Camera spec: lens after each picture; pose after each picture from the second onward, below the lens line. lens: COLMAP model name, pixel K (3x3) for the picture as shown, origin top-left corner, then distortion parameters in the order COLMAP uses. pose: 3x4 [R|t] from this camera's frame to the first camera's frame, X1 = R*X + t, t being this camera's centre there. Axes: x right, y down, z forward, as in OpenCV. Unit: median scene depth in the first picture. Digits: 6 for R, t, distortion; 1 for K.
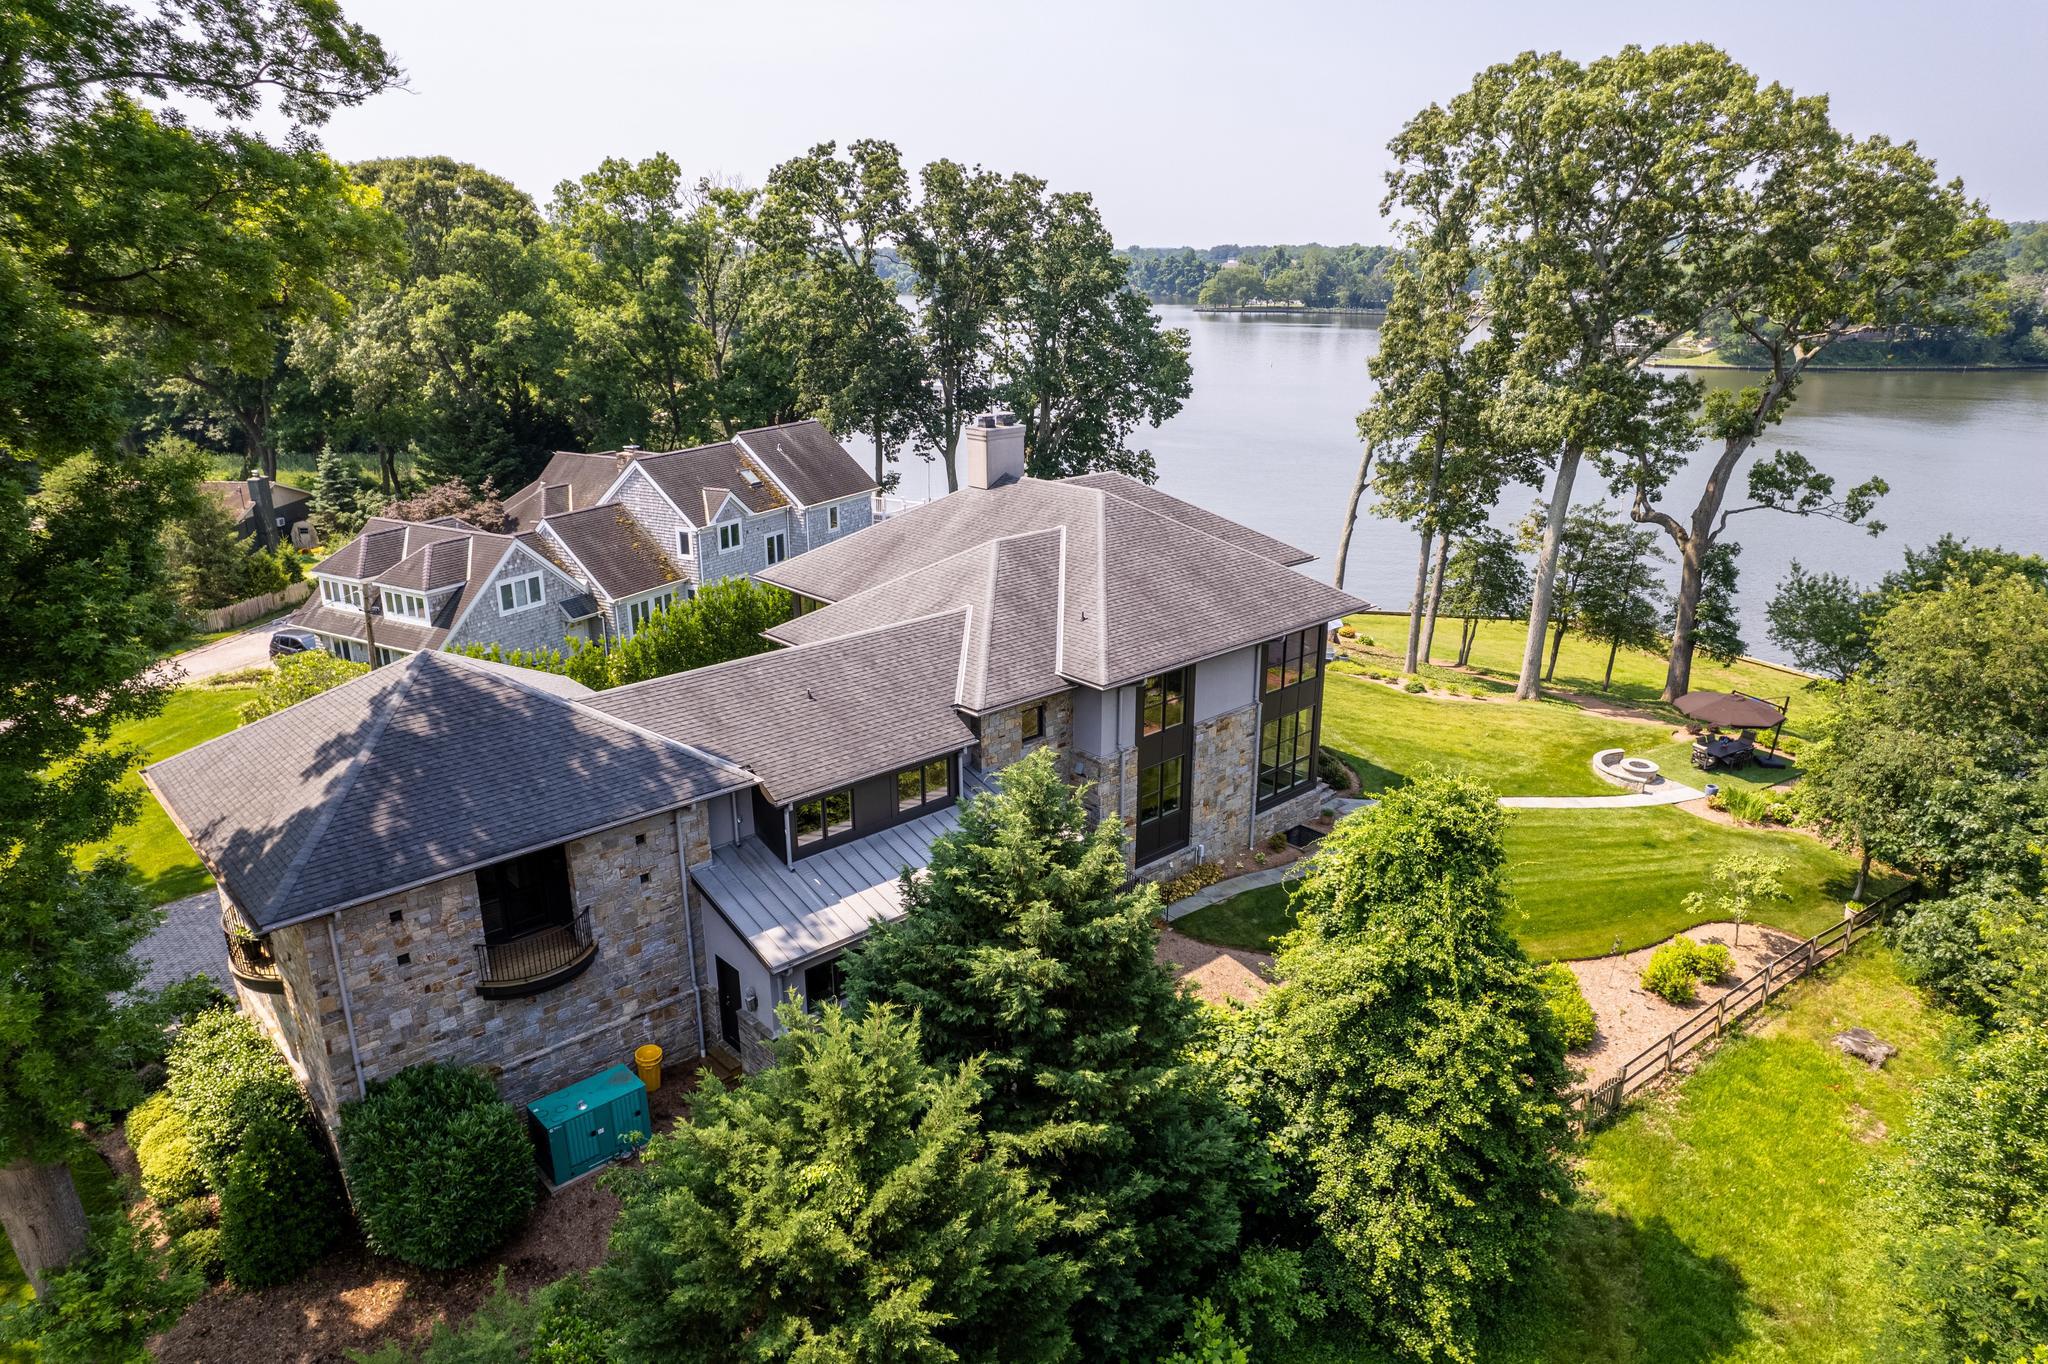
lens RADIAL K [[1311.9, 0, 1033.1], [0, 1311.9, 680.7], [0, 0, 1]] dist [-0.061116, 0.050105]
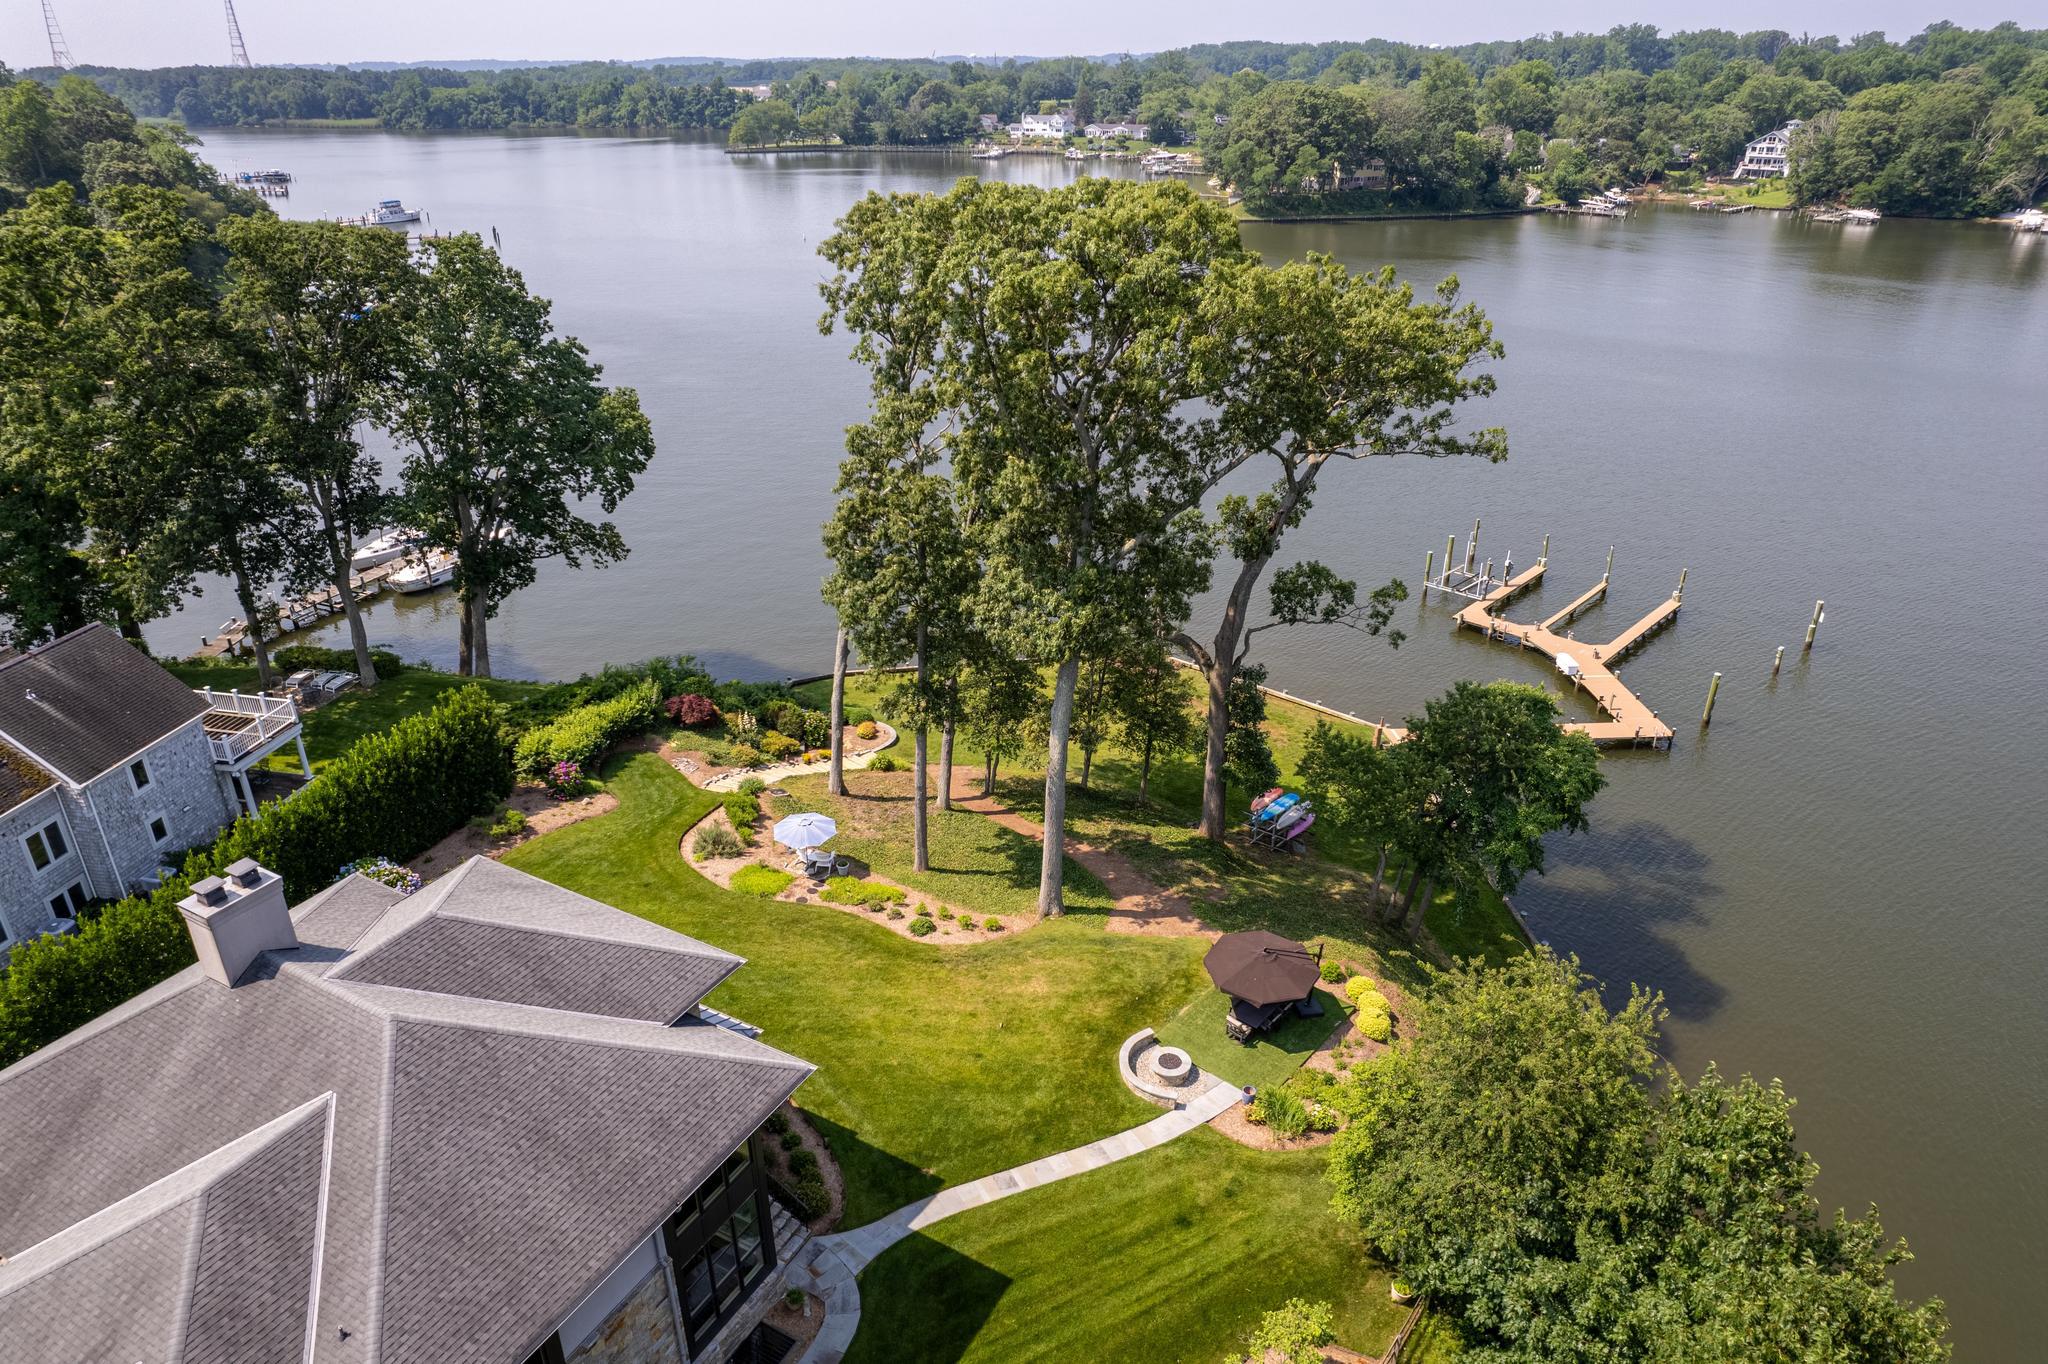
lens RADIAL K [[1311.9, 0, 1021.5], [0, 1311.9, 685.8], [0, 0, 1]] dist [-0.061116, 0.050105]
pose [[0.950253, -0.135105, 0.280652, 0.129439], [0.096698, 0.984471, 0.146515, -0.247759], [-0.296089, -0.112088, 0.948561, 0.186724]]
